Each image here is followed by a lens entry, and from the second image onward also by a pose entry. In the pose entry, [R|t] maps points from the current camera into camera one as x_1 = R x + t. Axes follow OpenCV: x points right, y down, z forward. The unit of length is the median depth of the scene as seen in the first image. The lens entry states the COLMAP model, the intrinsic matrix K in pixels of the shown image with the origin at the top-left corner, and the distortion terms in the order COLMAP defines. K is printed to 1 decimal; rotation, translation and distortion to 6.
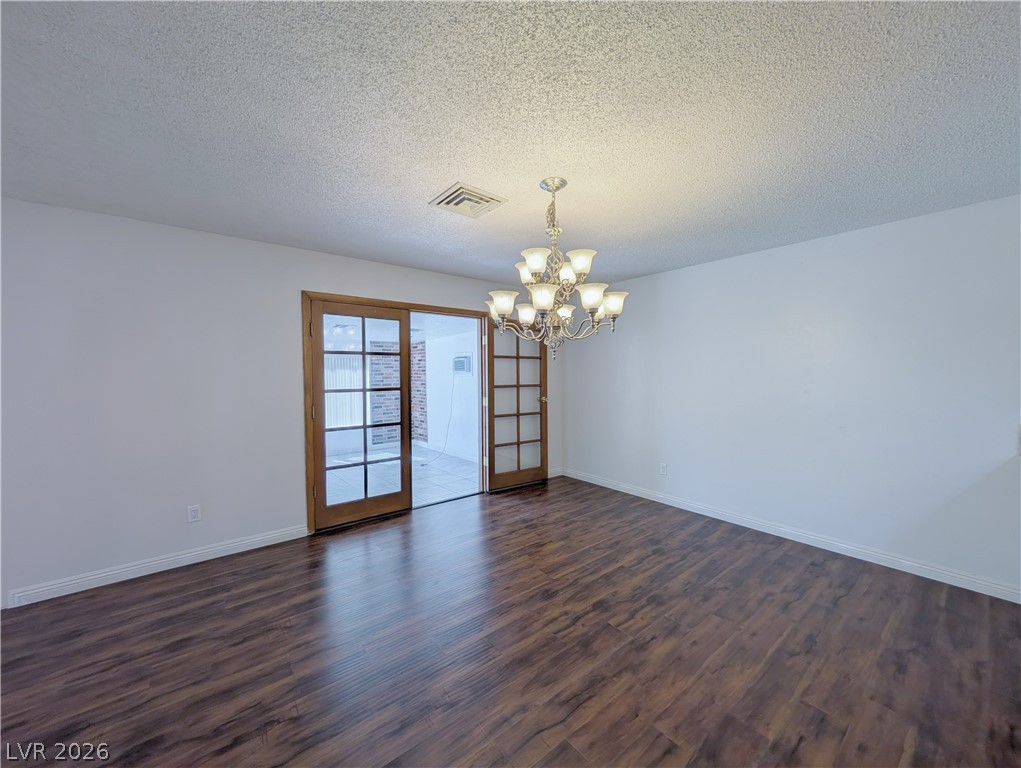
lens RADIAL K [[392.0, 0, 510.5], [0, 392.0, 384.0], [0, 0, 1]] dist [0.001597, 0.000069]
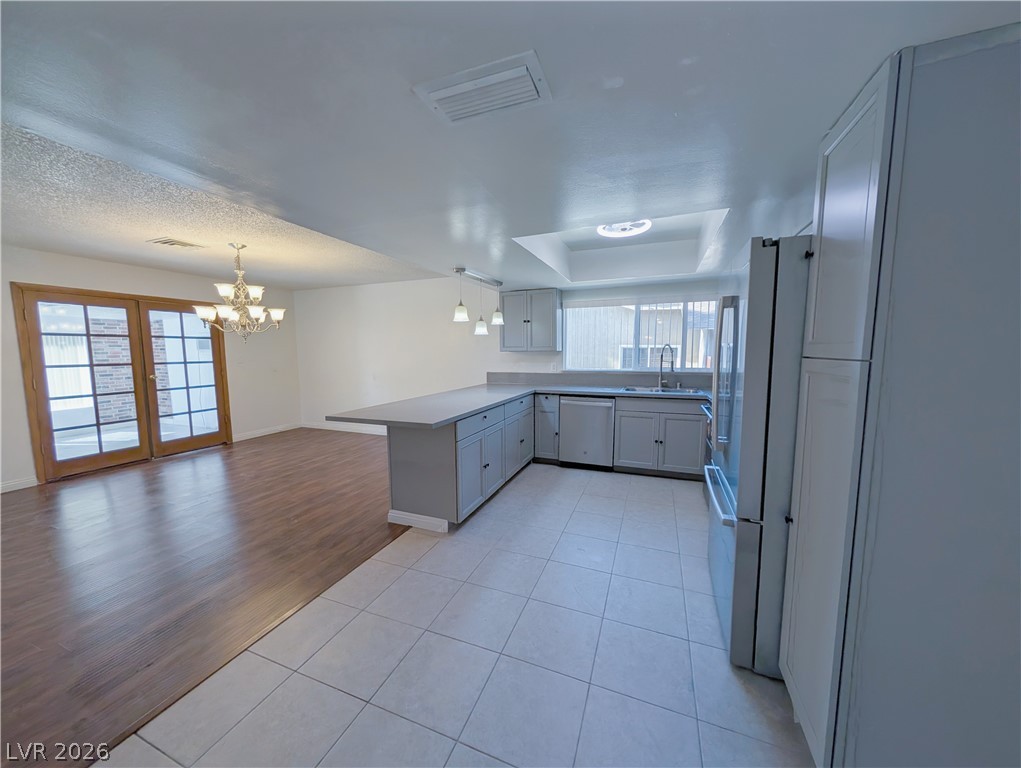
lens RADIAL K [[375.7, 0, 510.5], [0, 375.7, 384.0], [0, 0, 1]] dist [0.000951, 0.000376]
pose [[0.871614, -0.047704, 0.487866, 0.208286], [0.018633, 0.997758, 0.064272, 0.024315], [-0.489839, -0.046930, 0.870549, -0.724462]]
